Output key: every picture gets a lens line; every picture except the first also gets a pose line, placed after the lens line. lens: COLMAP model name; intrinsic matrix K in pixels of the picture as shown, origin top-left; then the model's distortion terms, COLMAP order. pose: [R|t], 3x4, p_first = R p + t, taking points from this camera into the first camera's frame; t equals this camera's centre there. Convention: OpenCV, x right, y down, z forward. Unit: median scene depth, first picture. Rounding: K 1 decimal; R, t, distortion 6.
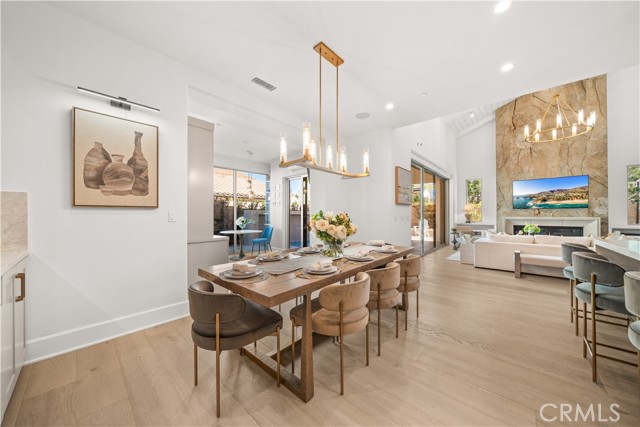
lens RADIAL K [[219.4, 0, 315.5], [0, 219.4, 214.0], [0, 0, 1]] dist [-0.010175, -0.000048]
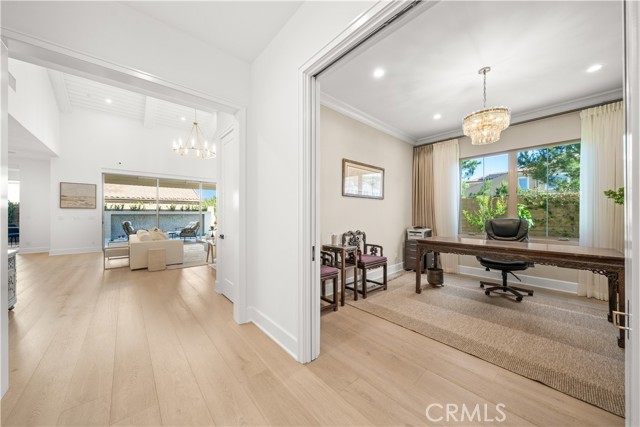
lens RADIAL K [[217.0, 0, 317.1], [0, 217.0, 213.0], [0, 0, 1]] dist [-0.010023, -0.000010]
pose [[0.994030, 0.000604, -0.109105, 1.631150], [-0.000323, 0.999997, 0.002592, -0.011748], [0.109107, -0.002542, 0.994027, -0.170912]]
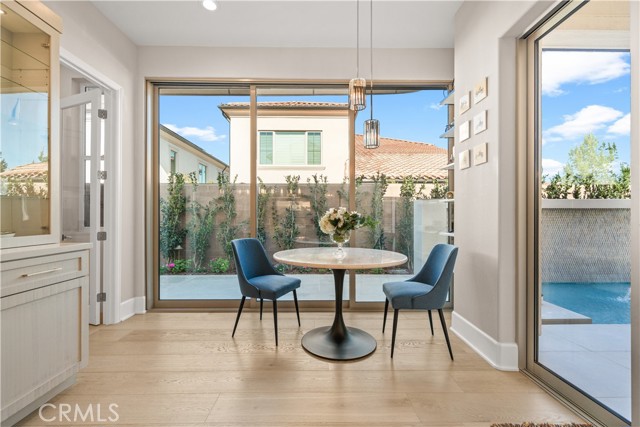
lens RADIAL K [[267.8, 0, 319.8], [0, 267.8, 220.5], [0, 0, 1]] dist [-0.028291, 0.000320]
pose [[0.685850, 0.011731, -0.727648, -0.082015], [0.001991, 0.999836, 0.017996, 0.024607], [0.727740, -0.013791, 0.685715, 0.713560]]
